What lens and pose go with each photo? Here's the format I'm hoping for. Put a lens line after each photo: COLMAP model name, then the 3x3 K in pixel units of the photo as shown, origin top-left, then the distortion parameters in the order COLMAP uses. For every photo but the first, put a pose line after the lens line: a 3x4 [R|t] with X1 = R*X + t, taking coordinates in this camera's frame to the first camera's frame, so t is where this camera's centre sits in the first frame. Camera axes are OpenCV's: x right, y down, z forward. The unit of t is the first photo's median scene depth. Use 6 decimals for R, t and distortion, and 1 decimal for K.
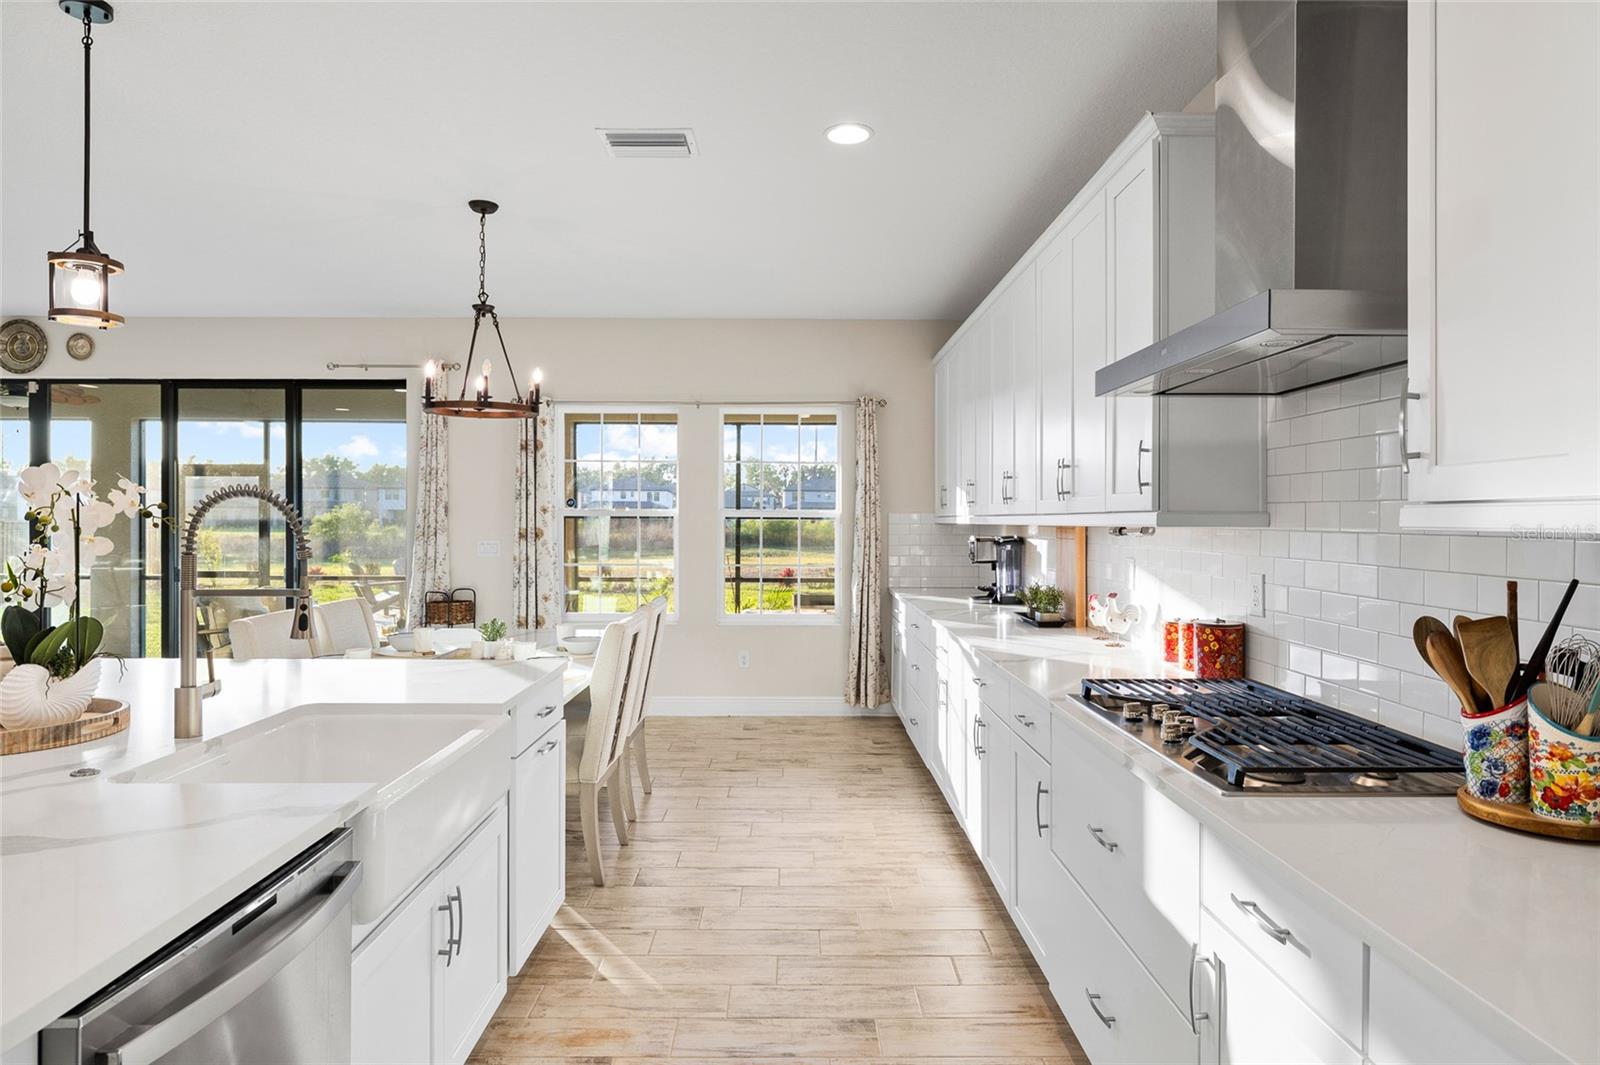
lens RADIAL K [[915.5, 0, 796.8], [0, 915.5, 522.9], [0, 0, 1]] dist [0.000563, 0.000195]
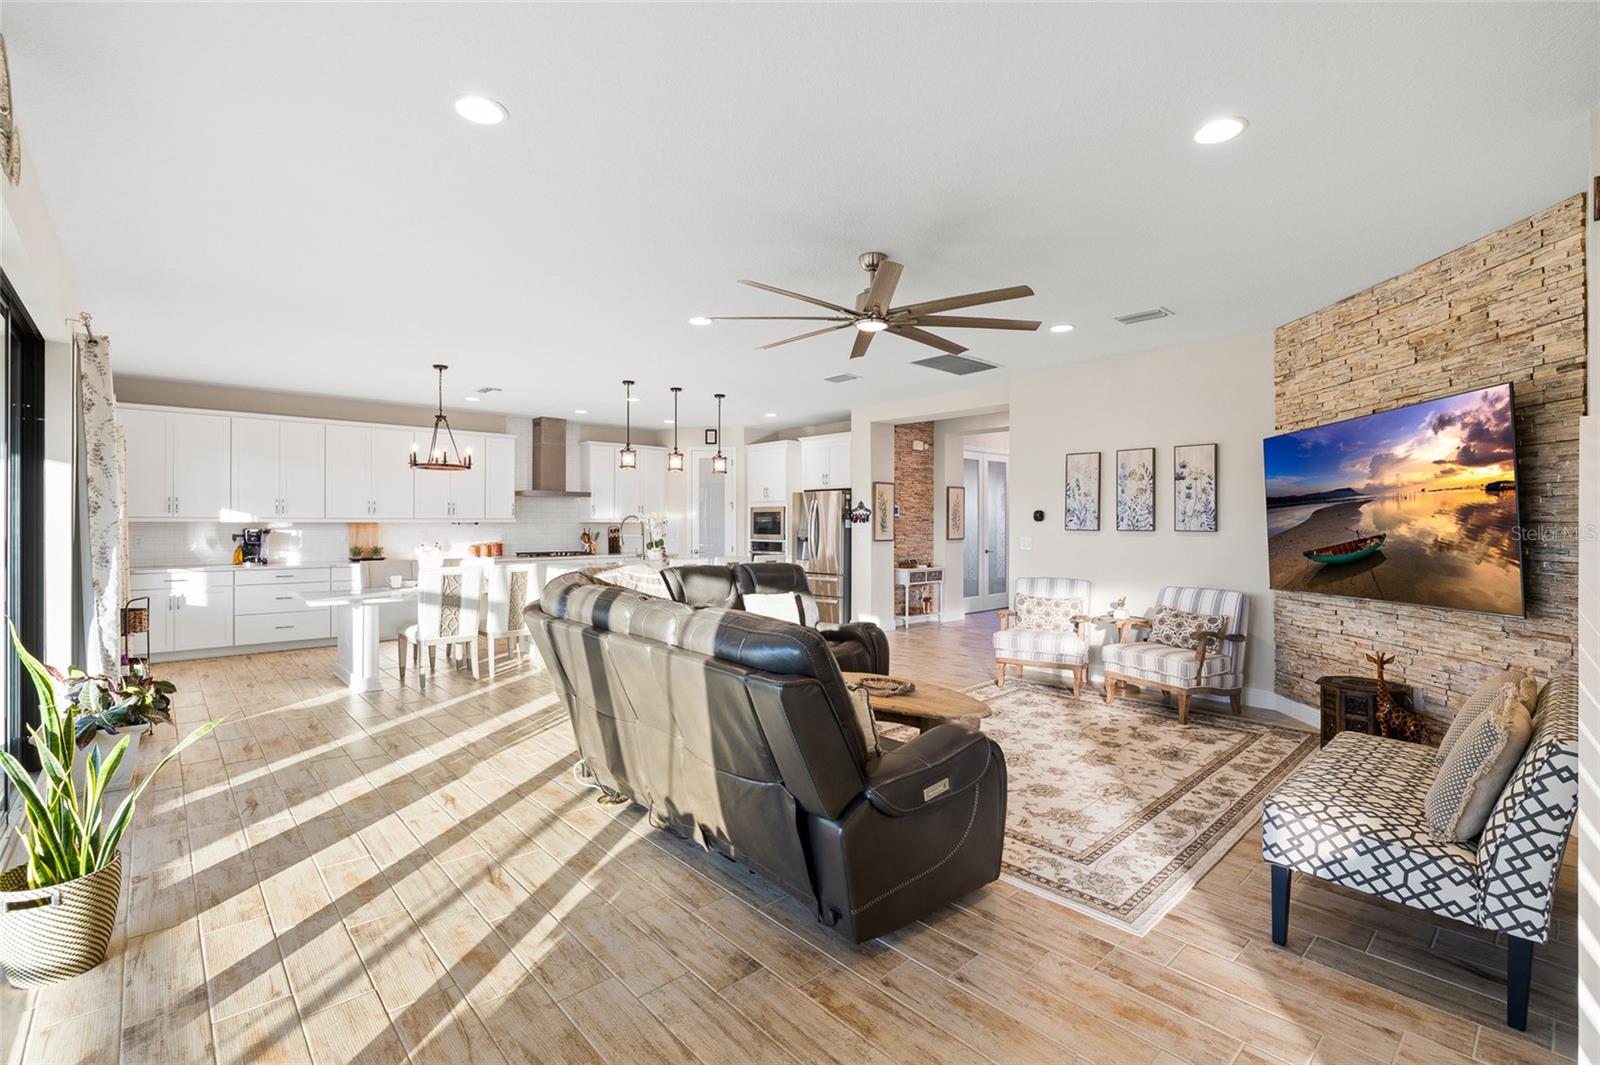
lens RADIAL K [[717.7, 0, 799.9], [0, 717.7, 529.0], [0, 0, 1]] dist [-0.010612, 0.001654]
pose [[-0.667985, -0.012140, 0.744075, -2.155031], [-0.001852, 0.999891, 0.014651, -0.011150], [-0.744172, 0.008408, -0.667935, 1.536962]]
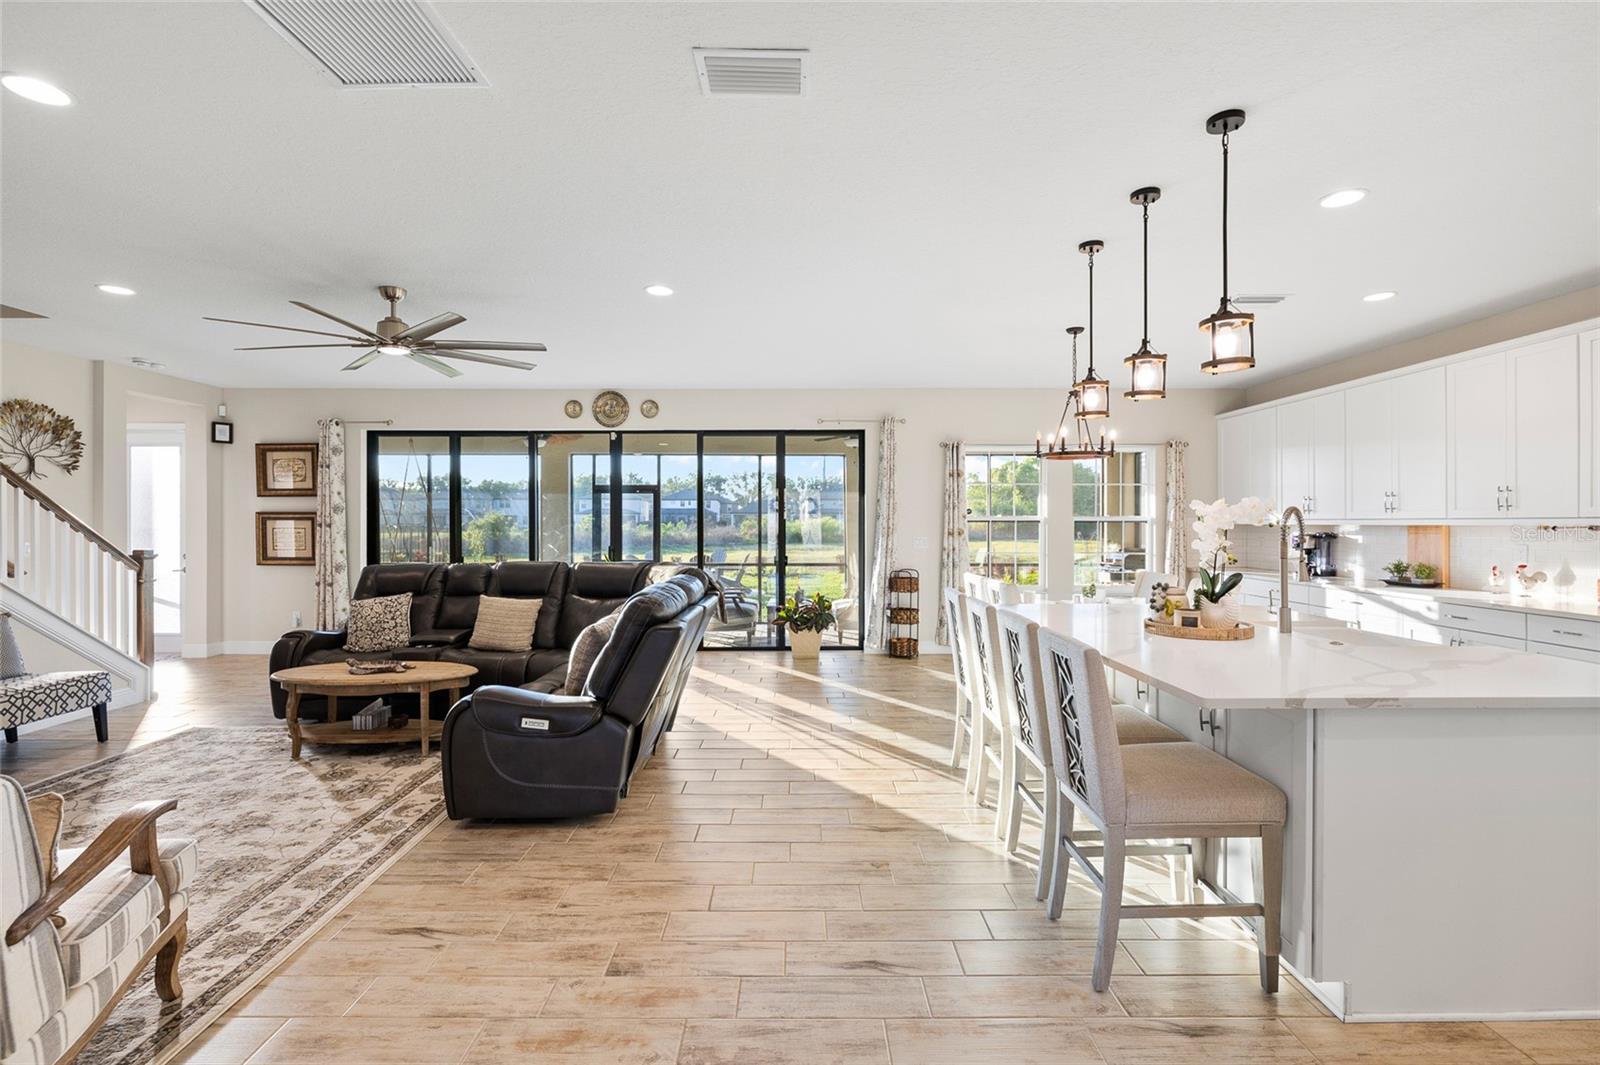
lens RADIAL K [[717.7, 0, 797.1], [0, 717.7, 523.2], [0, 0, 1]] dist [-0.010612, 0.001654]
pose [[0.999973, -0.003550, -0.006461, -0.865698], [0.003534, 0.999991, -0.002543, -0.001804], [0.006470, 0.002520, 0.999976, -0.282766]]
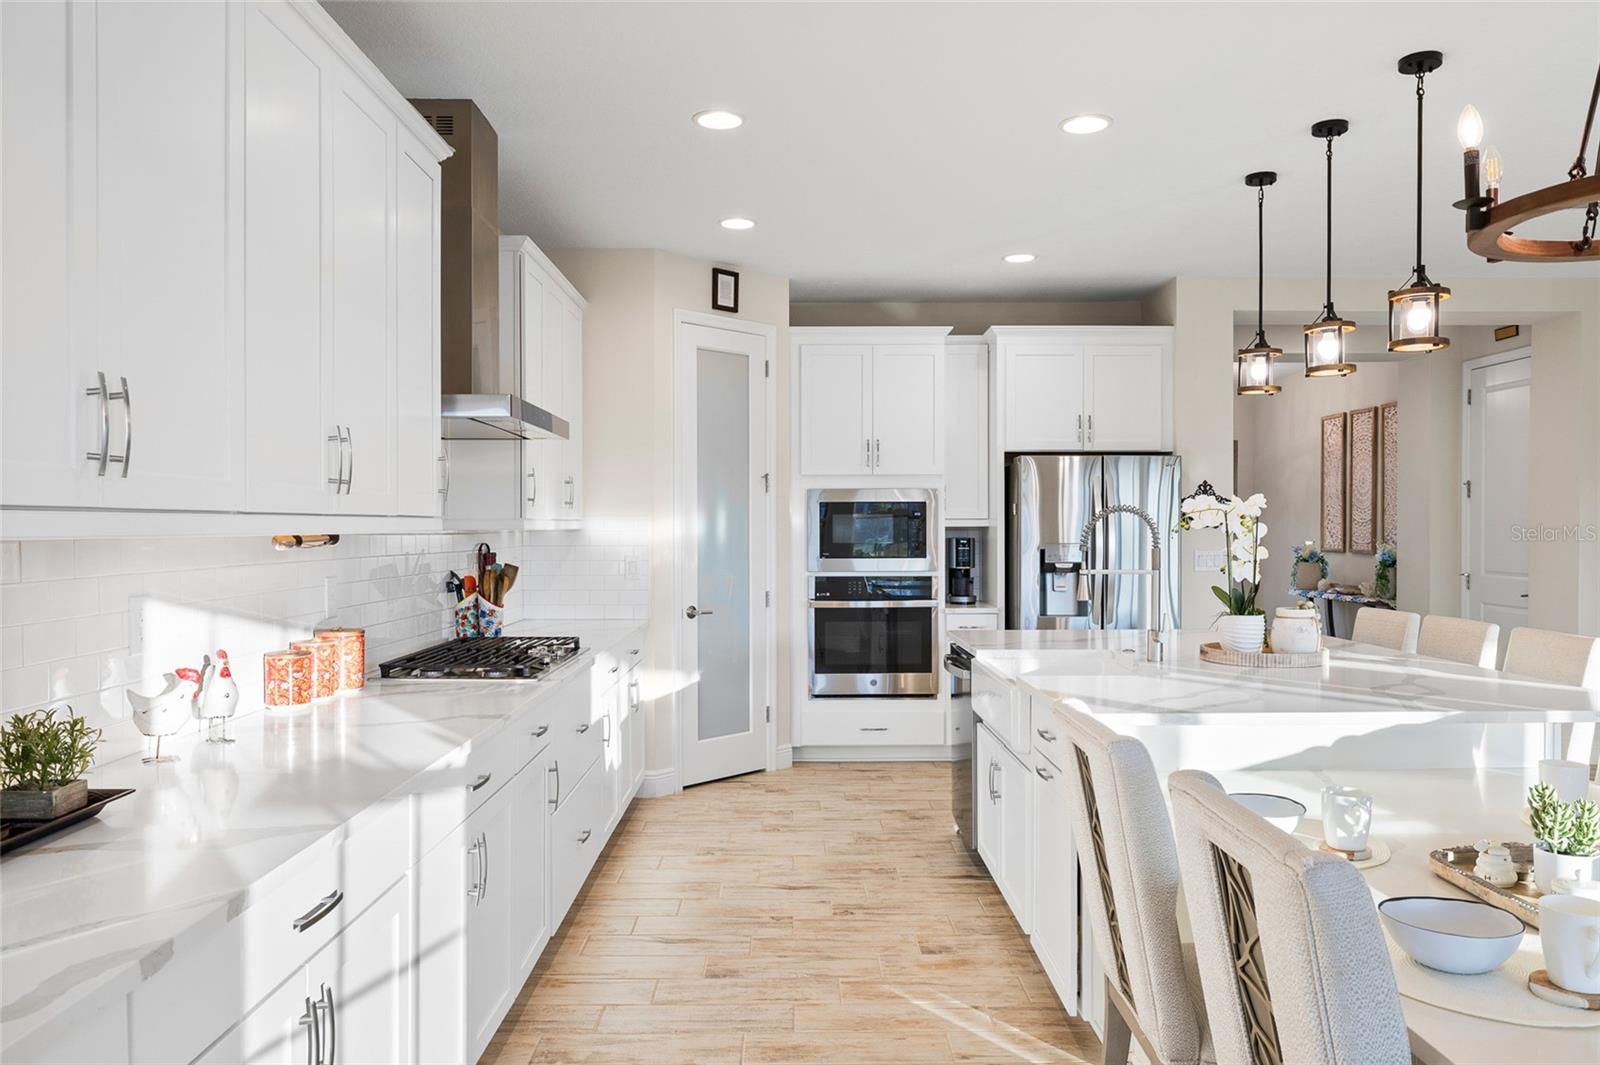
lens RADIAL K [[1119.8, 0, 796.9], [0, 1119.8, 543.7], [0, 0, 1]] dist [0.000285, -0.006250]
pose [[-0.999996, -0.001502, 0.002363, -0.019007], [-0.001459, 0.999835, 0.018109, -0.003503], [-0.002390, 0.018105, -0.999833, 1.501660]]
